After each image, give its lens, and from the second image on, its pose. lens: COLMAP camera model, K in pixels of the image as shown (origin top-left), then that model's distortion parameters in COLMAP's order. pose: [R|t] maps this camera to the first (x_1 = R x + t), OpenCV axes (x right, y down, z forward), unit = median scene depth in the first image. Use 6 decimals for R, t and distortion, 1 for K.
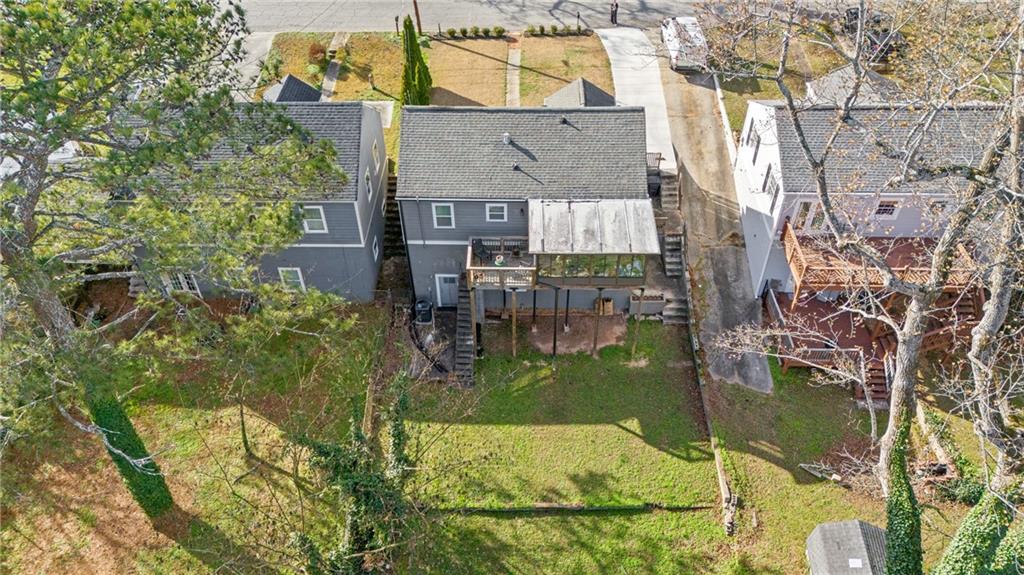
lens RADIAL K [[741.5, 0, 512.0], [0, 741.5, 287.5], [0, 0, 1]] dist [0.057464, -0.000933]
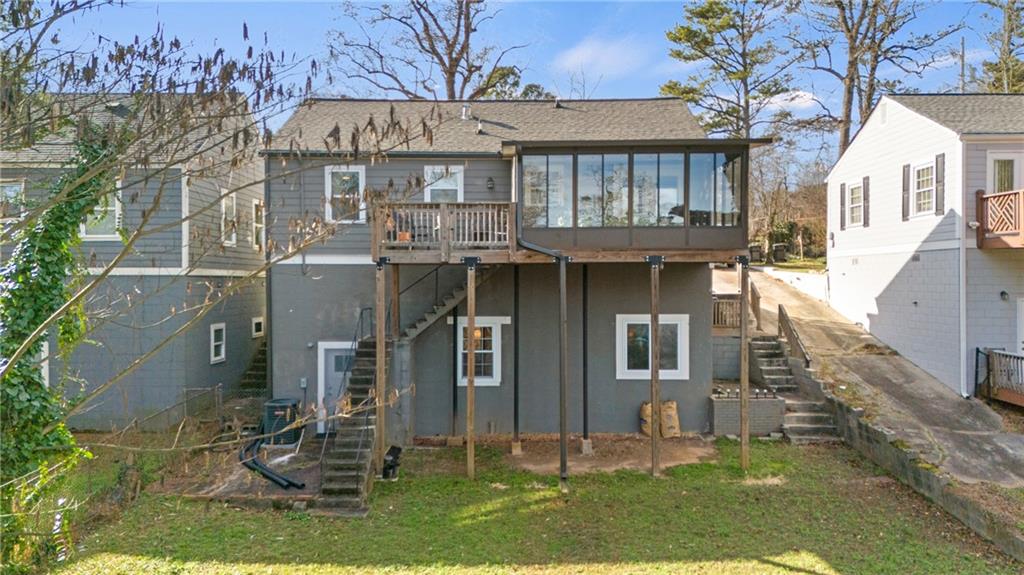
lens RADIAL K [[744.9, 0, 512.0], [0, 744.9, 287.5], [0, 0, 1]] dist [0.031736, -0.004362]
pose [[0.999811, 0.005365, 0.018676, 0.018533], [0.008737, 0.734397, -0.678664, 0.307831], [-0.017357, 0.678699, 0.734211, 0.613926]]
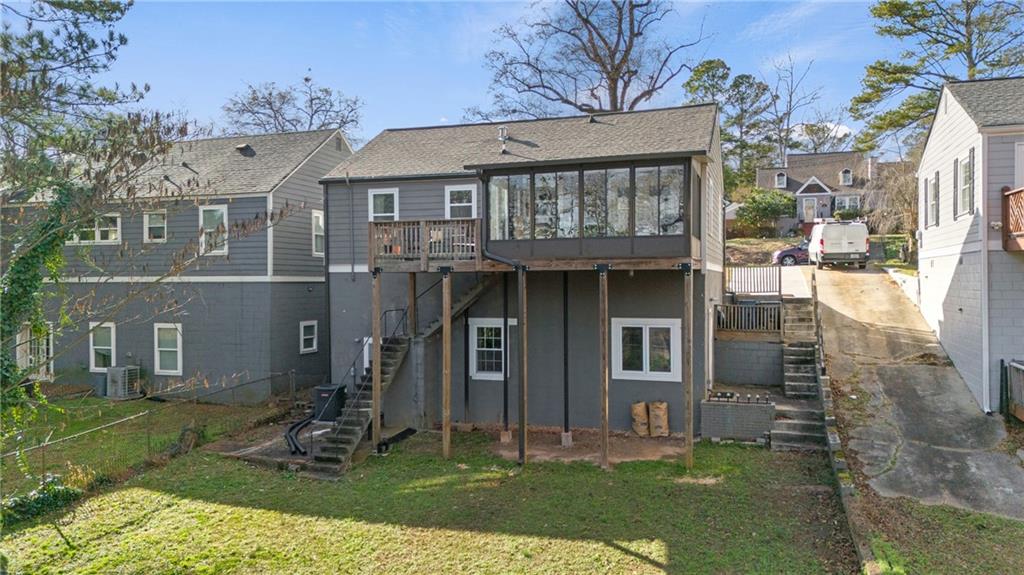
lens RADIAL K [[749.5, 0, 515.1], [0, 749.5, 284.1], [0, 0, 1]] dist [0.035916, -0.008236]
pose [[0.954870, 0.004517, -0.296990, 0.197628], [-0.205345, 0.732485, -0.649075, 0.326748], [0.214609, 0.680768, 0.700356, 0.585429]]
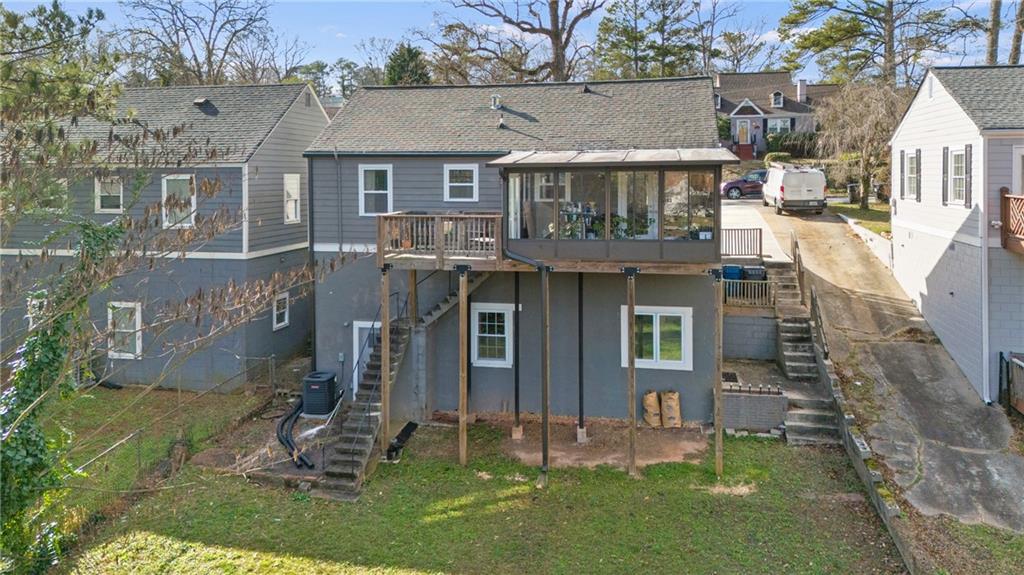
lens RADIAL K [[774.2, 0, 513.8], [0, 774.2, 185.3], [0, 0, 1]] dist [0.023808, 0.000949]
pose [[0.984216, 0.005641, -0.176881, 0.123293], [-0.122931, 0.740783, -0.660400, 0.287118], [0.127305, 0.671720, 0.729785, 0.527151]]
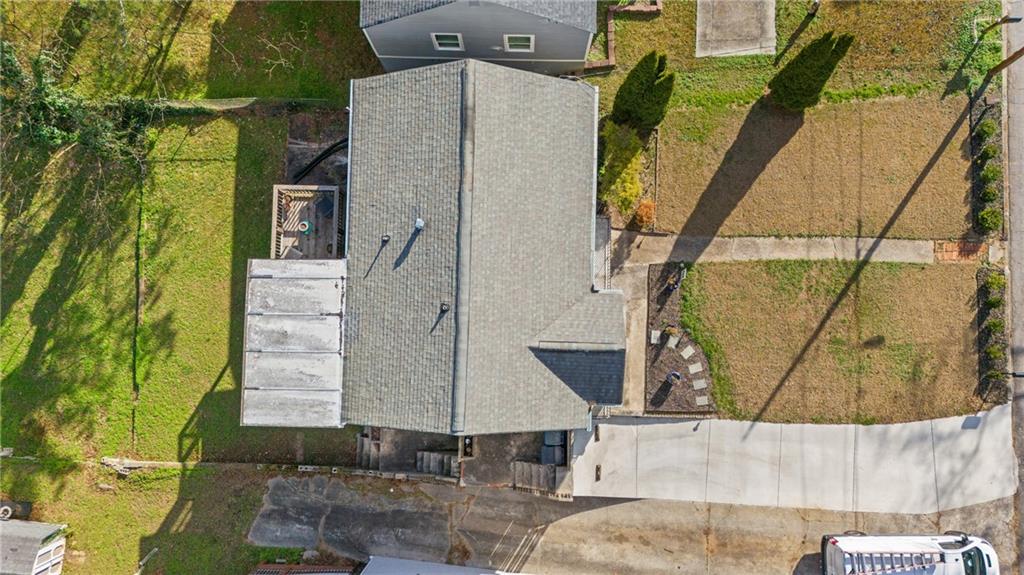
lens RADIAL K [[749.5, 0, 515.1], [0, 749.5, 284.1], [0, 0, 1]] dist [0.035916, -0.008236]
pose [[-0.002710, 0.998822, -0.048448, 0.076449], [-0.680082, 0.033678, 0.732362, -0.719384], [0.733131, 0.034933, 0.679189, 0.575153]]
